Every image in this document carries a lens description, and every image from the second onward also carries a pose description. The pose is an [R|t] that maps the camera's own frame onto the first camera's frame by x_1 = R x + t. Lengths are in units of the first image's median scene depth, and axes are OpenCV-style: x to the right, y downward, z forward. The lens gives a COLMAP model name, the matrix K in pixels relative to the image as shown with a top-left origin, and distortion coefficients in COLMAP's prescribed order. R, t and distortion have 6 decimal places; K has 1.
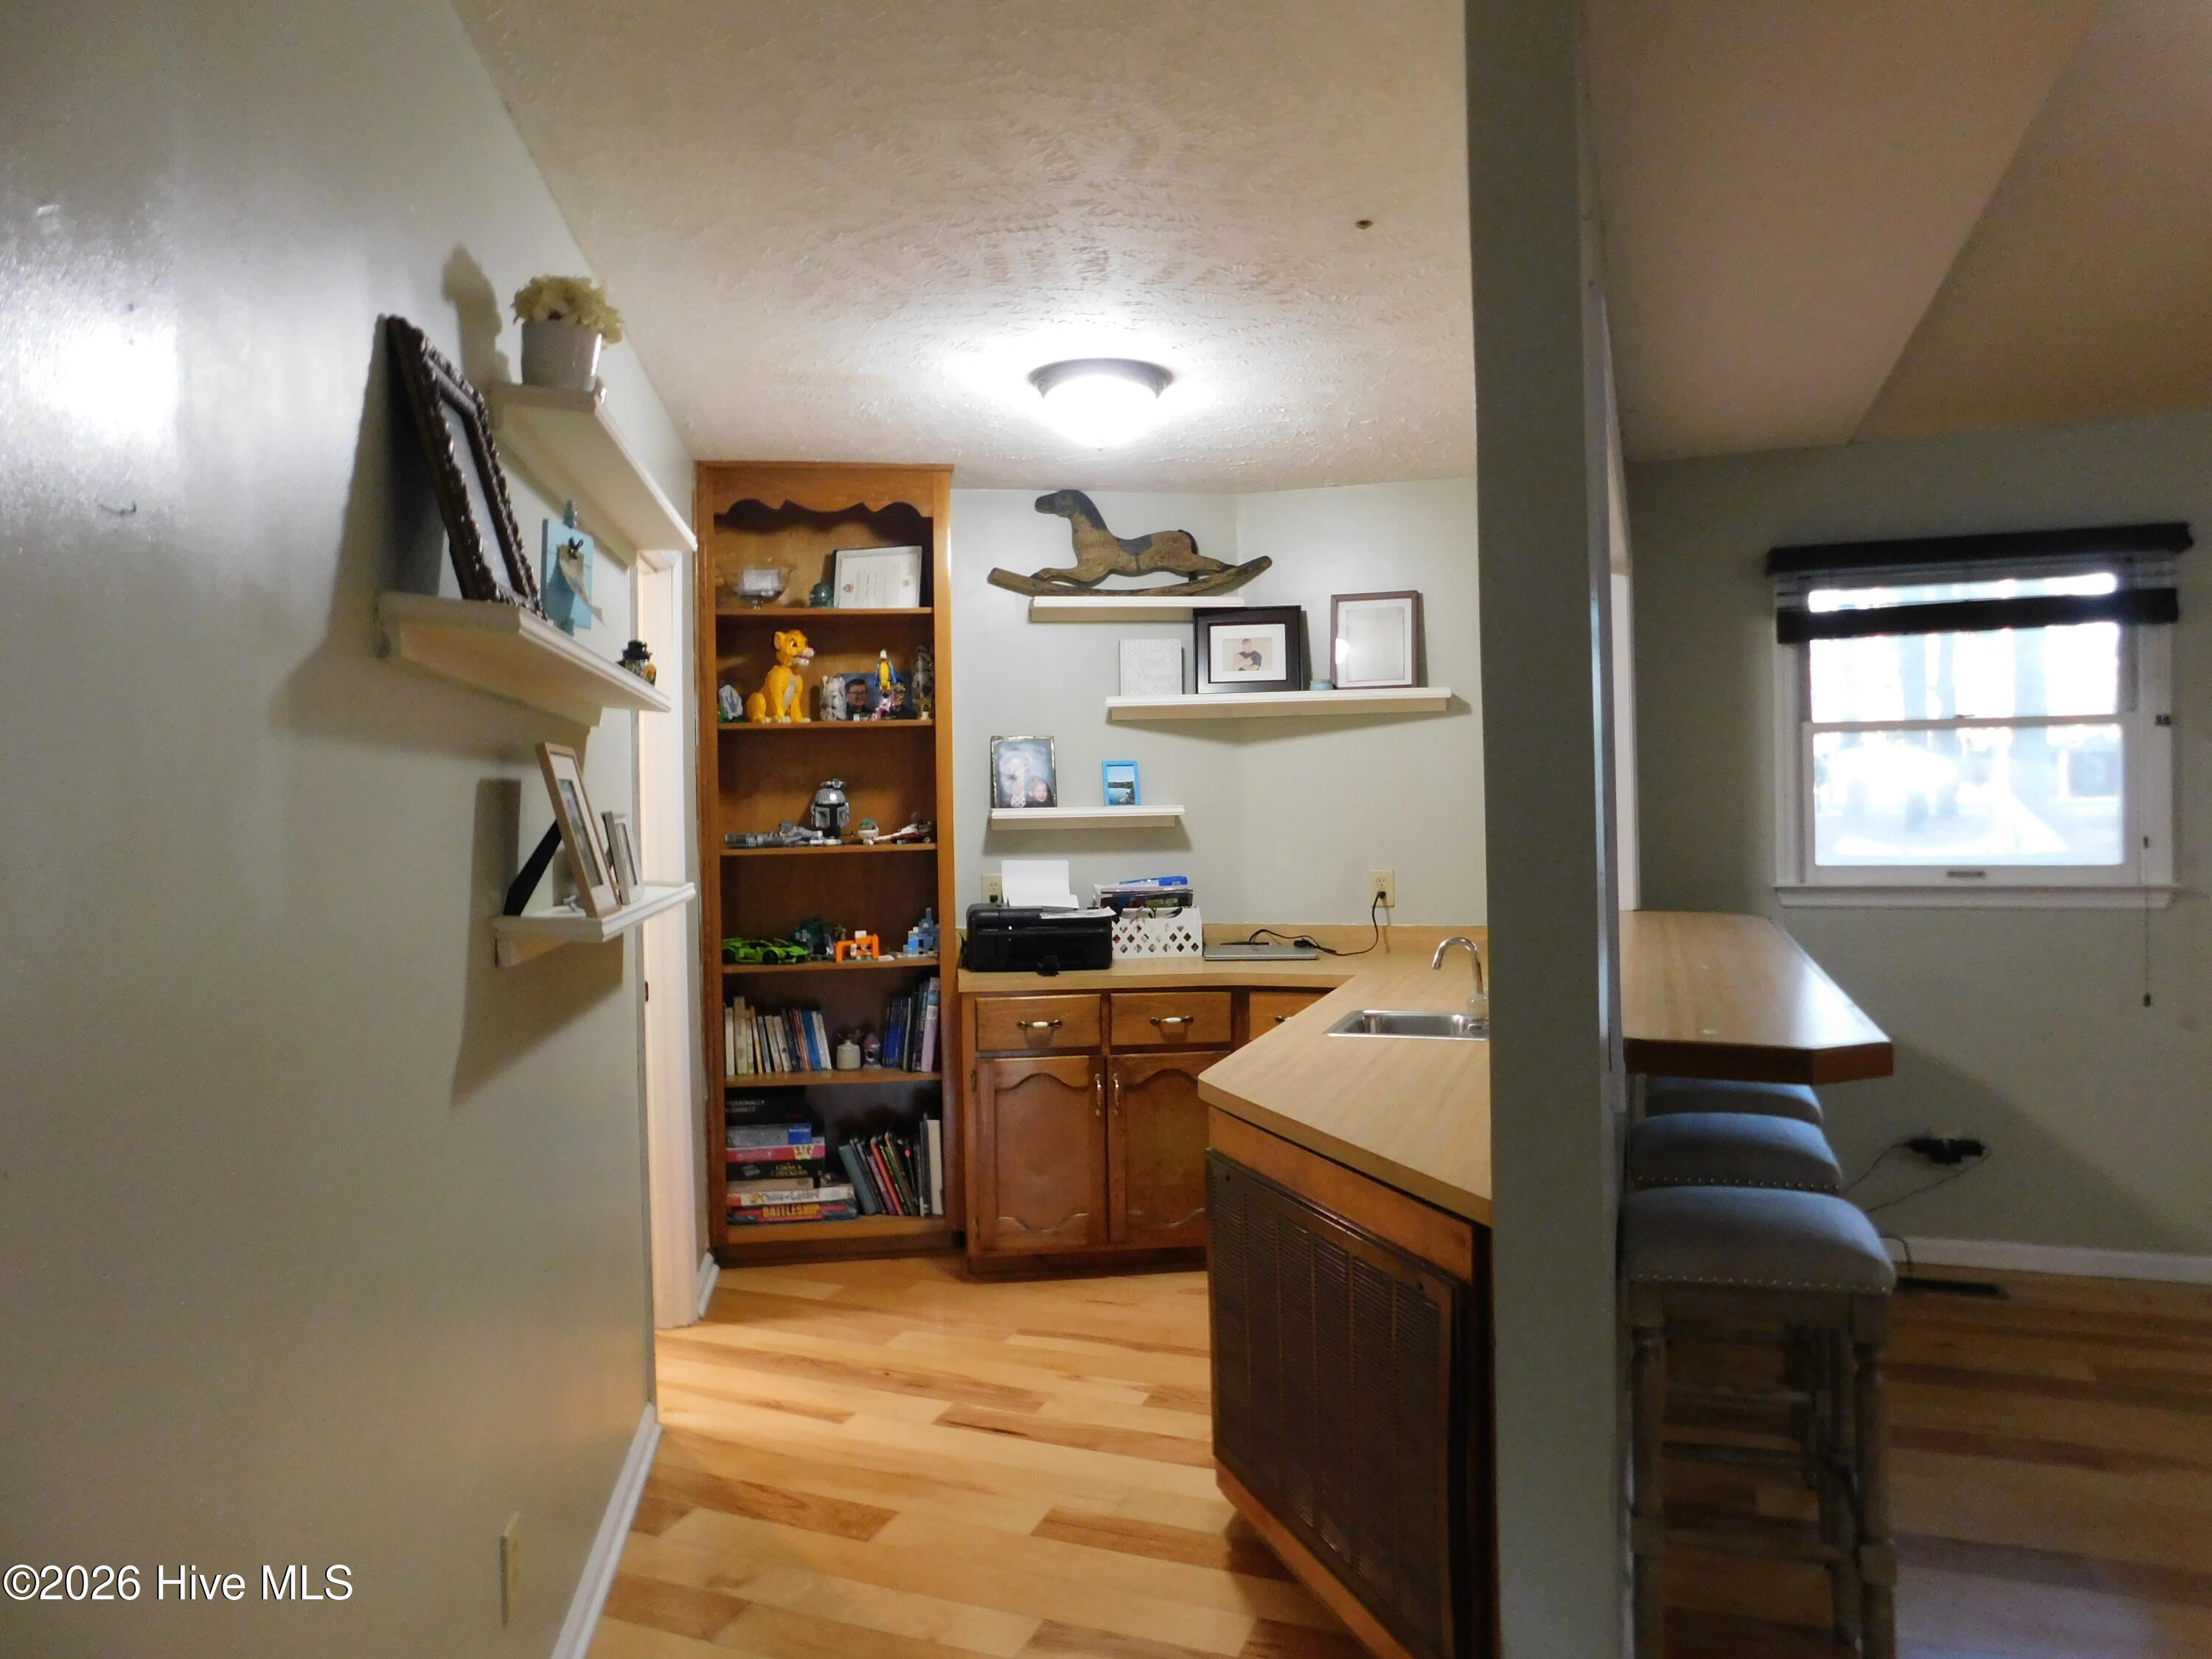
lens RADIAL K [[1467.8, 0, 1125.4], [0, 1467.8, 819.1], [0, 0, 1]] dist [-0.075821, 0.062292]
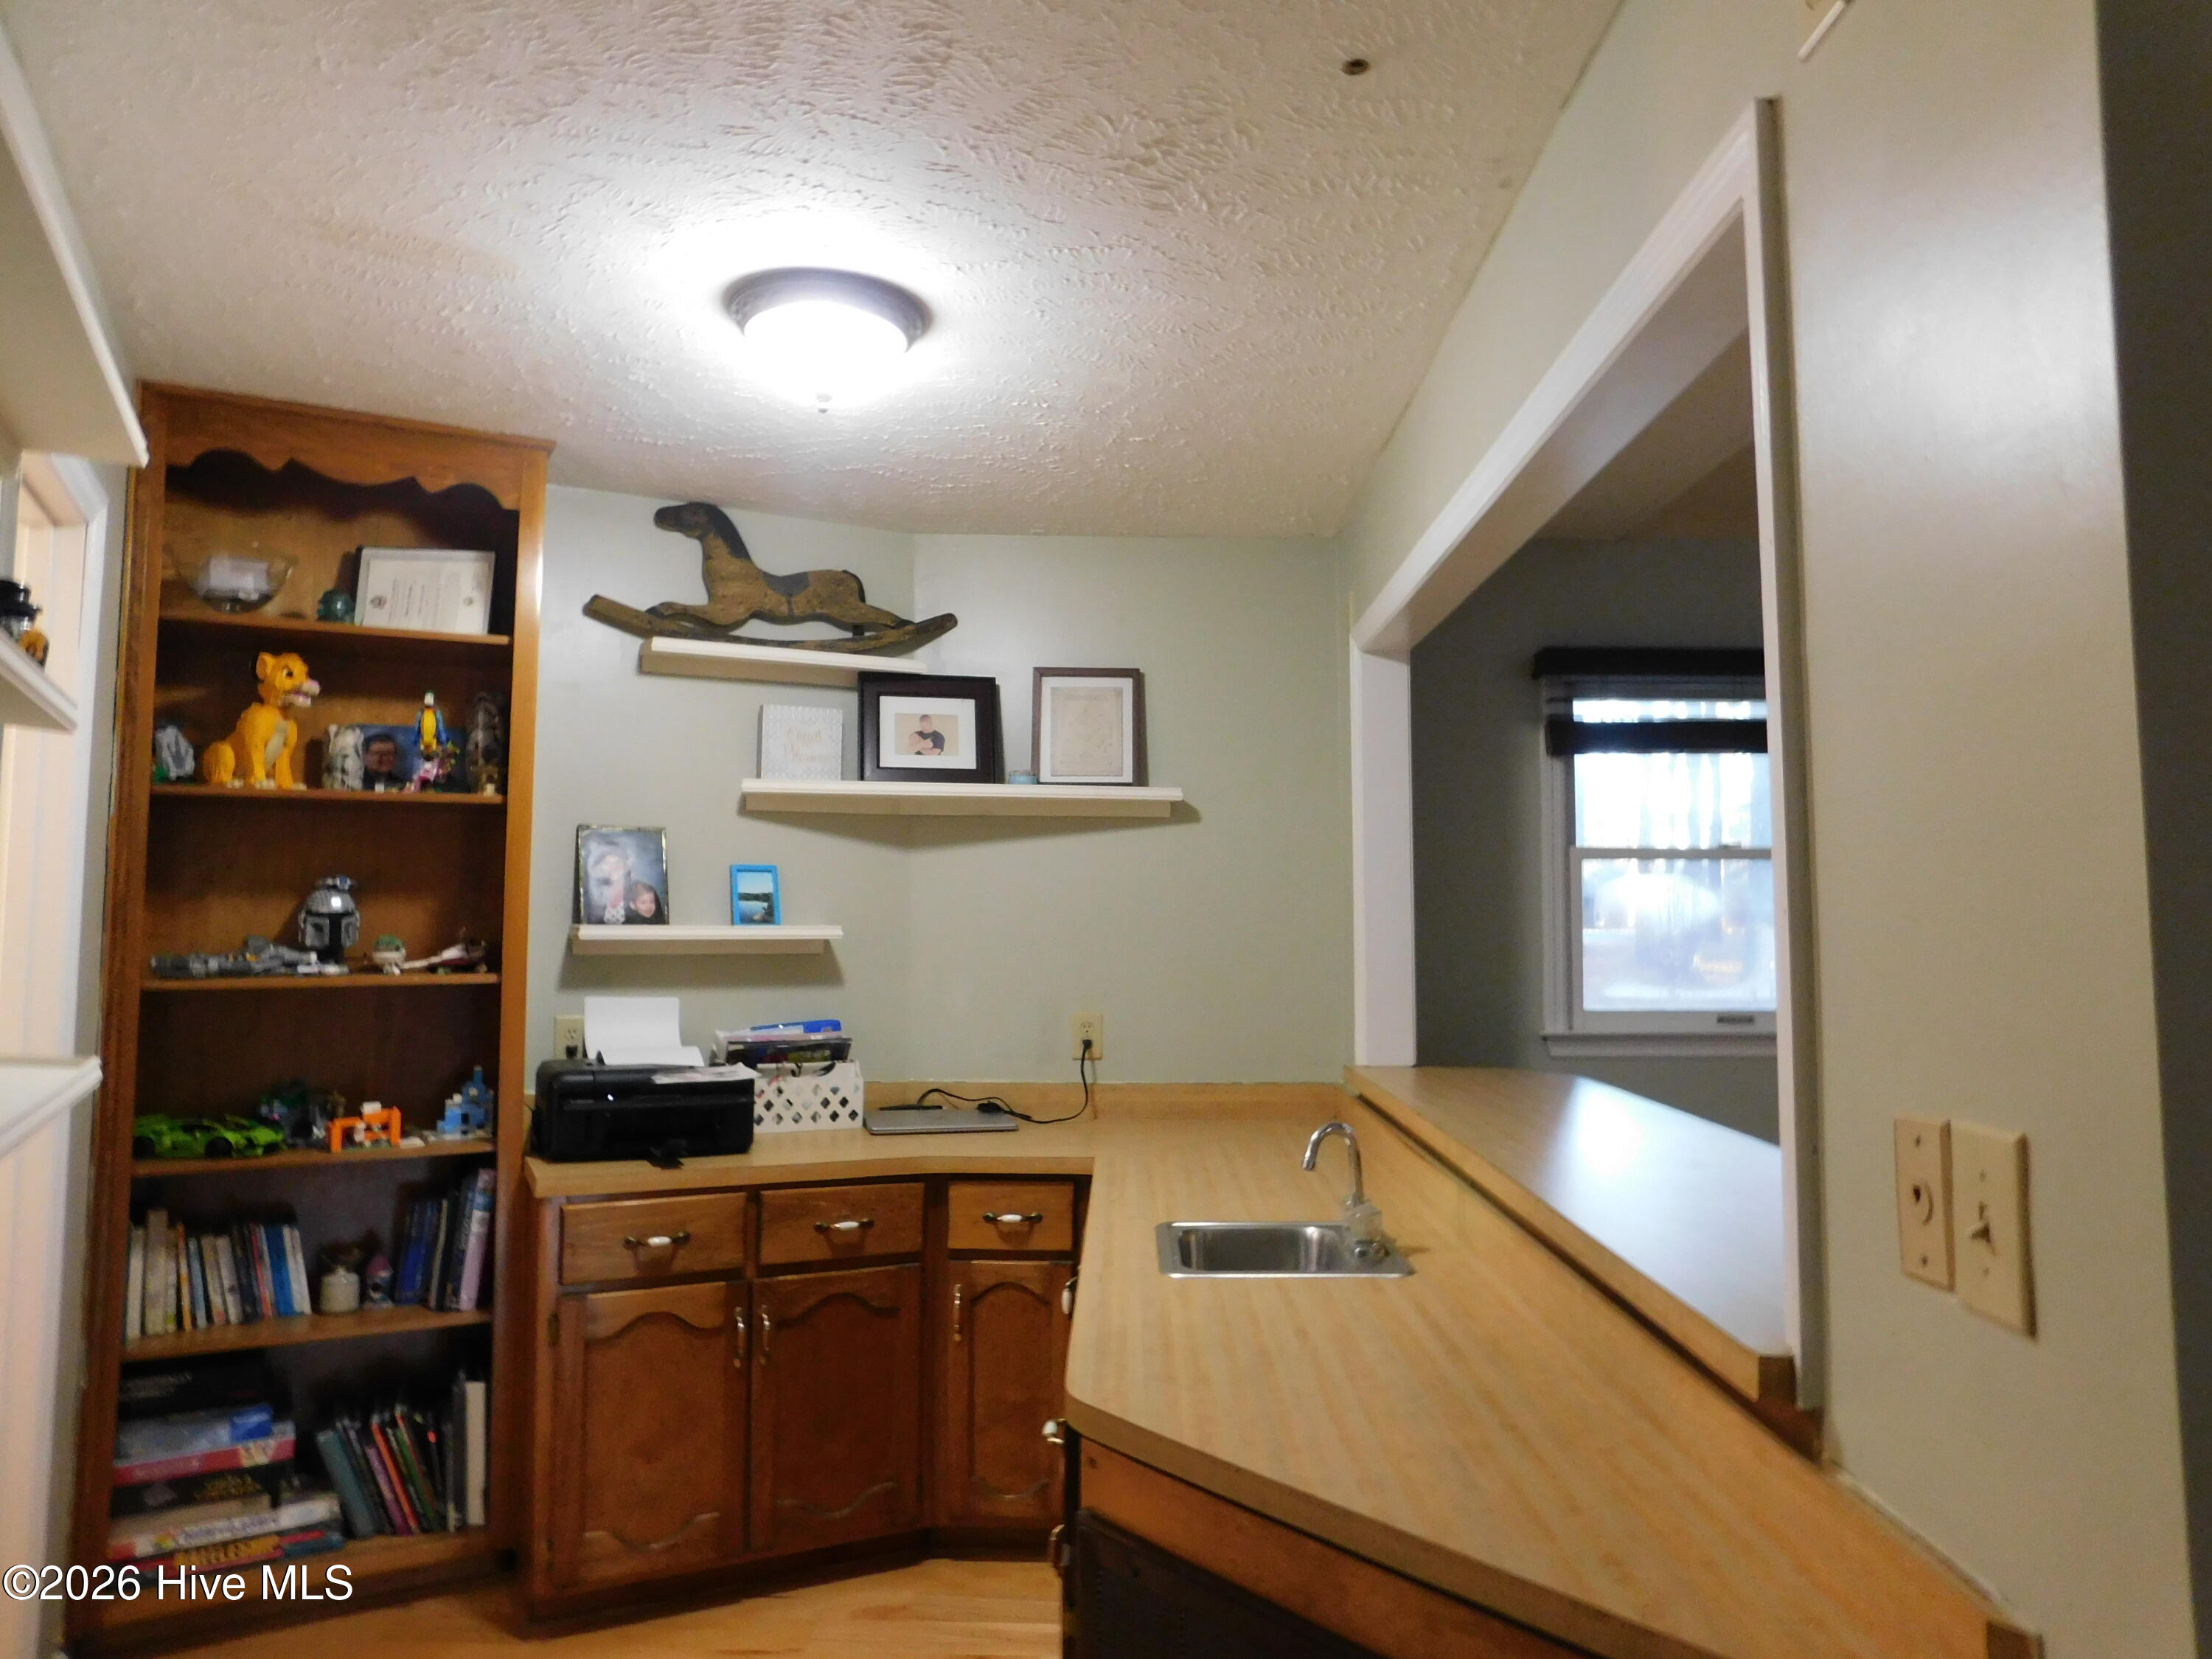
lens RADIAL K [[1467.8, 0, 1125.4], [0, 1467.8, 819.1], [0, 0, 1]] dist [-0.075821, 0.062292]
pose [[0.941977, 0.044884, 0.332662, -0.080321], [-0.018290, 0.996411, -0.082650, -0.005008], [-0.335178, 0.071770, 0.939417, 0.249296]]
